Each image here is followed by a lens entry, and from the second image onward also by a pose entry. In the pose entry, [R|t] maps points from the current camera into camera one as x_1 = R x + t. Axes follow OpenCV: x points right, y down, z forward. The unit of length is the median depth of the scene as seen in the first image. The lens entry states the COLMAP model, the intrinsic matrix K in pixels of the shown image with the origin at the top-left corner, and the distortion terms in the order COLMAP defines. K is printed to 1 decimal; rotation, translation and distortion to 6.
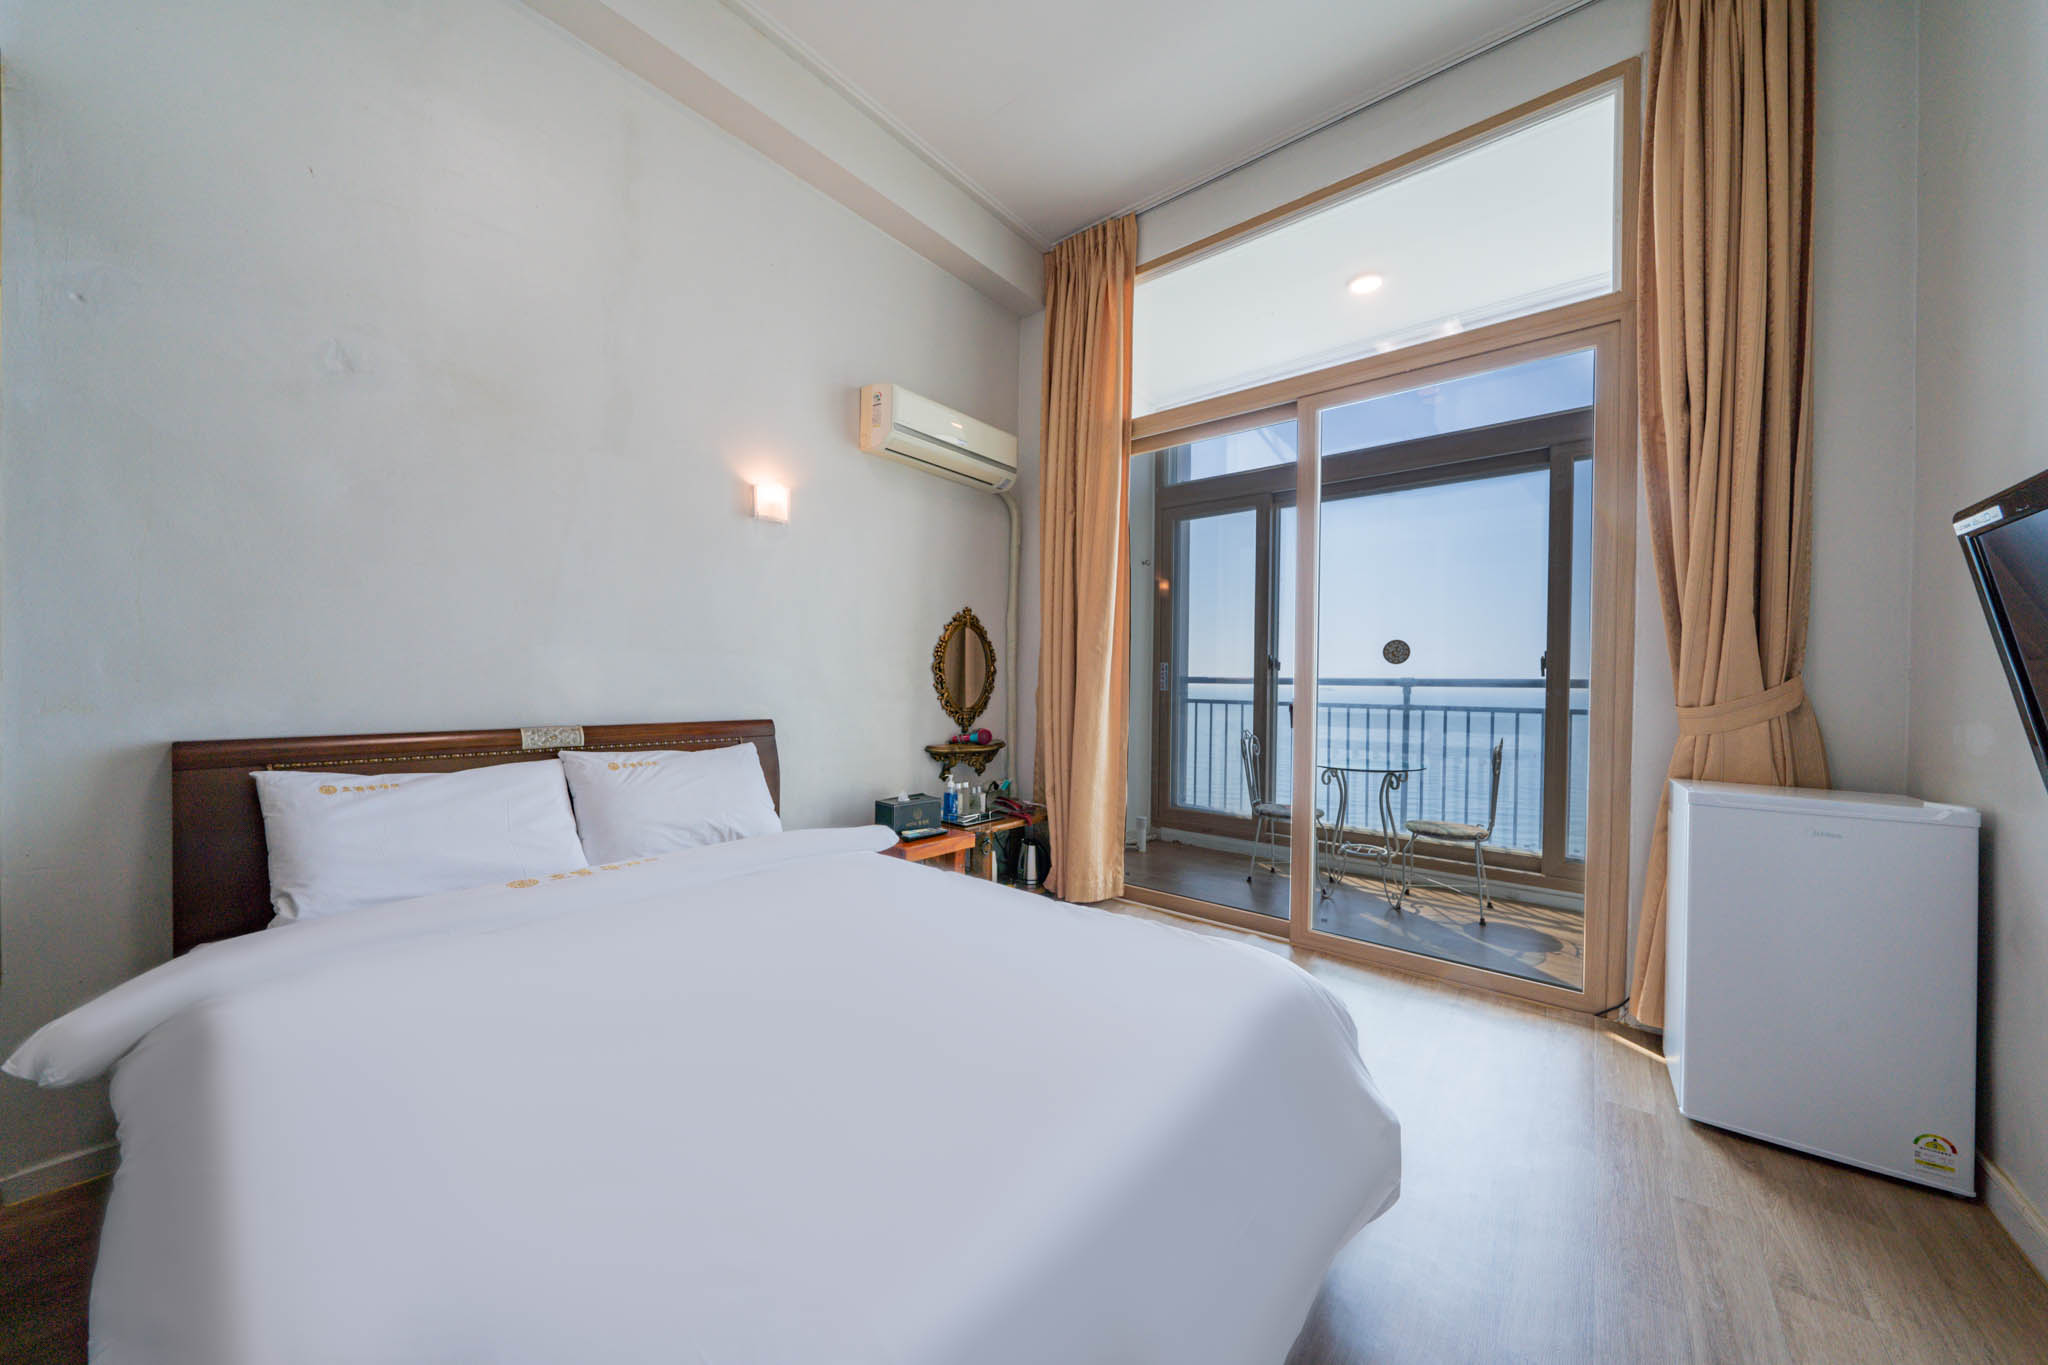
lens RADIAL K [[710.1, 0, 1014.0], [0, 710.1, 676.3], [0, 0, 1]] dist [-0.011797, -0.000336]
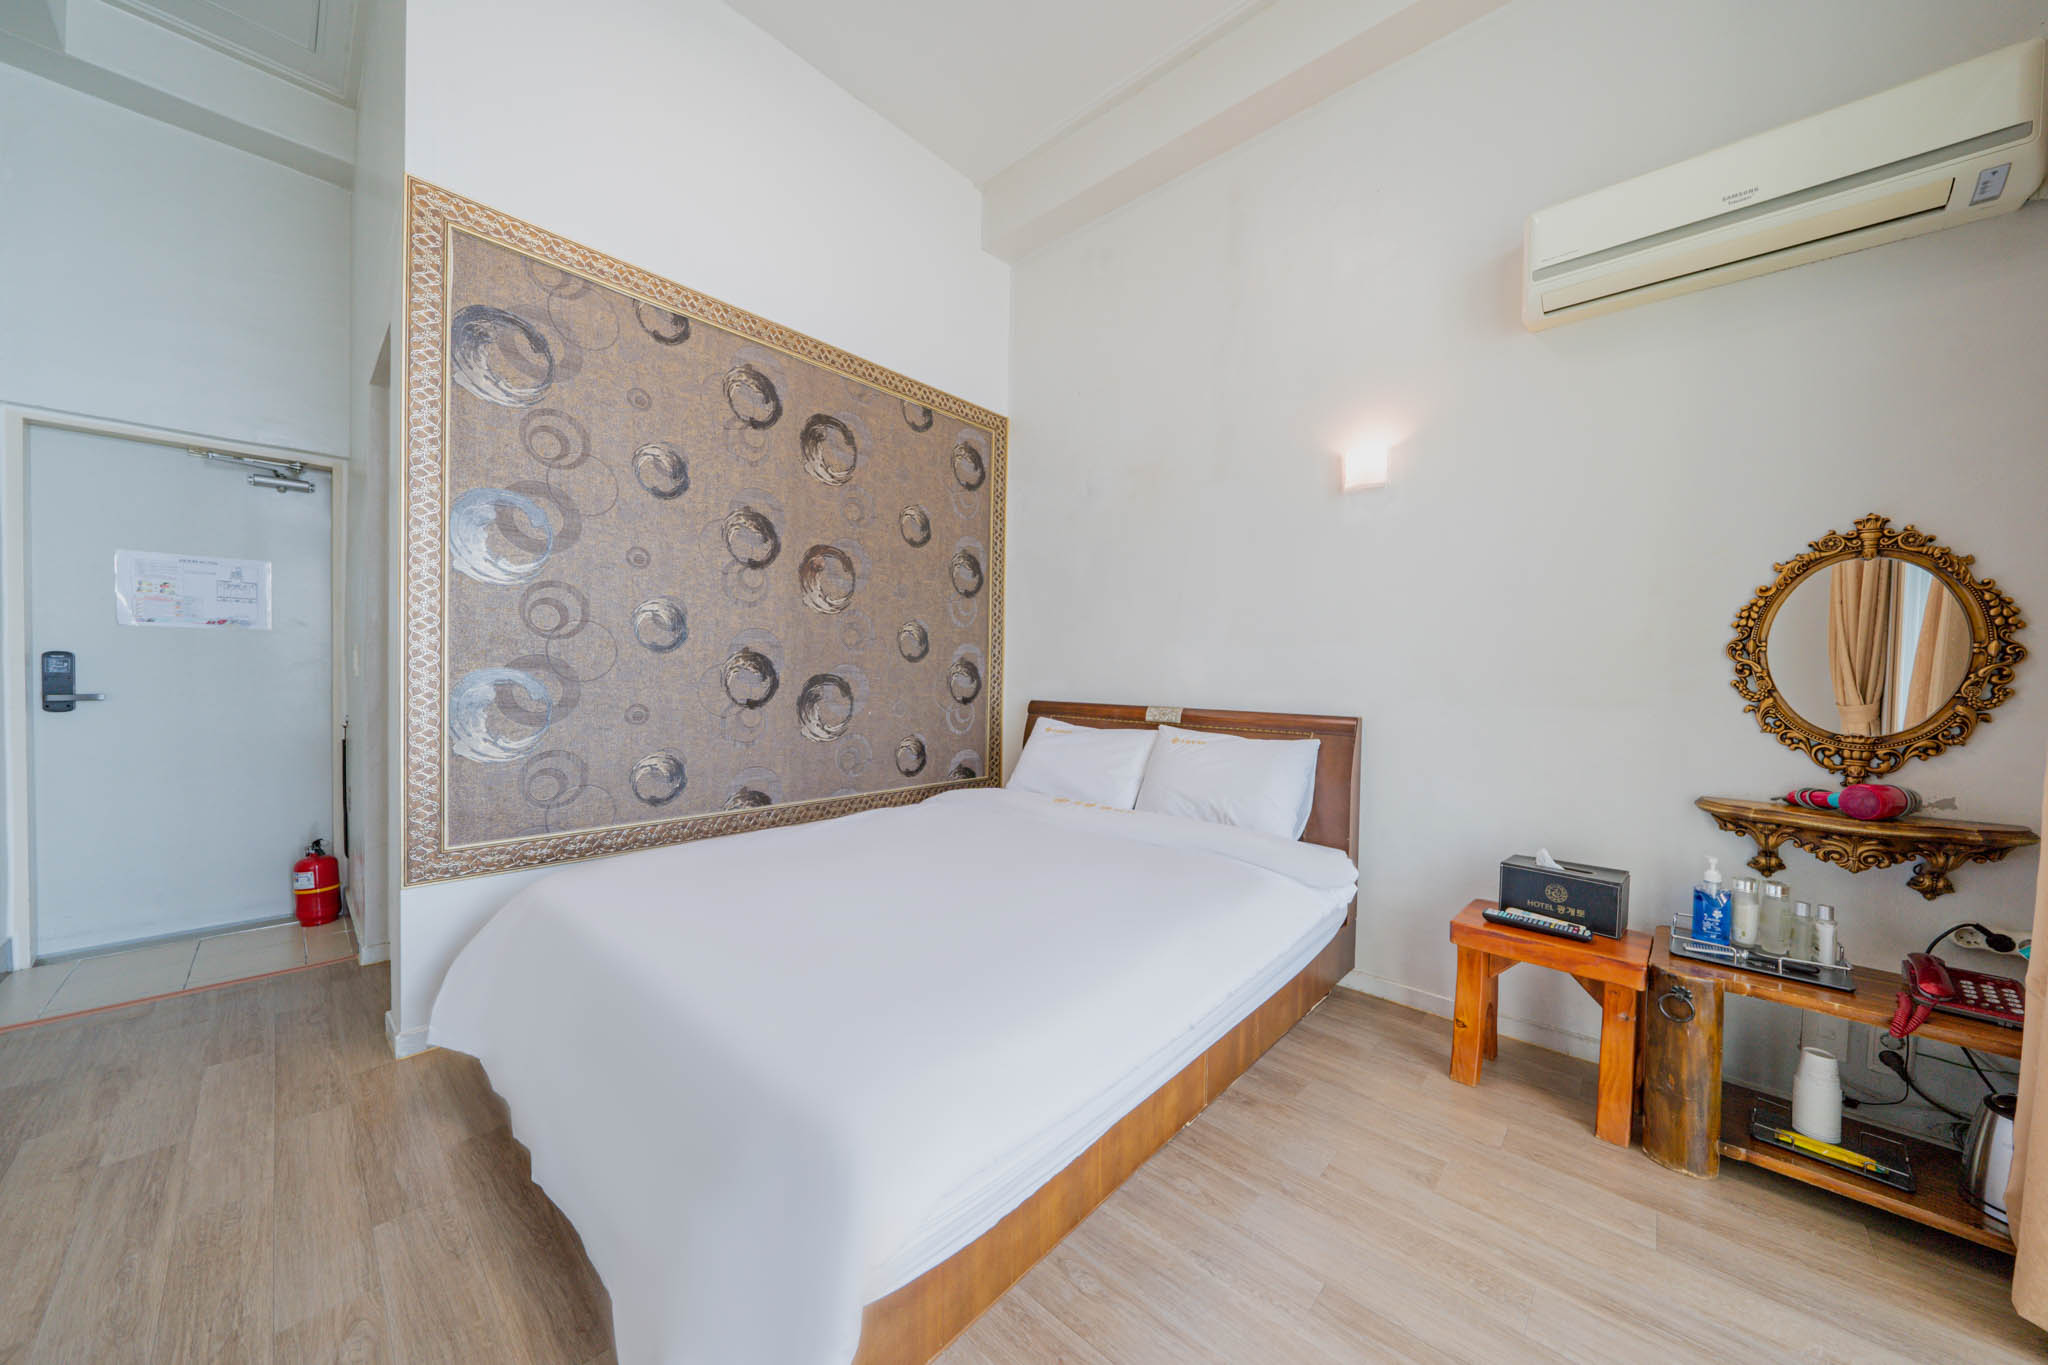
lens RADIAL K [[710.1, 0, 1020.2], [0, 710.1, 679.4], [0, 0, 1]] dist [-0.011797, -0.000336]
pose [[-0.085005, 0.006461, -0.996360, 0.230154], [-0.001841, 0.999976, 0.006642, 0.003492], [0.996379, 0.002399, -0.084991, 0.270045]]
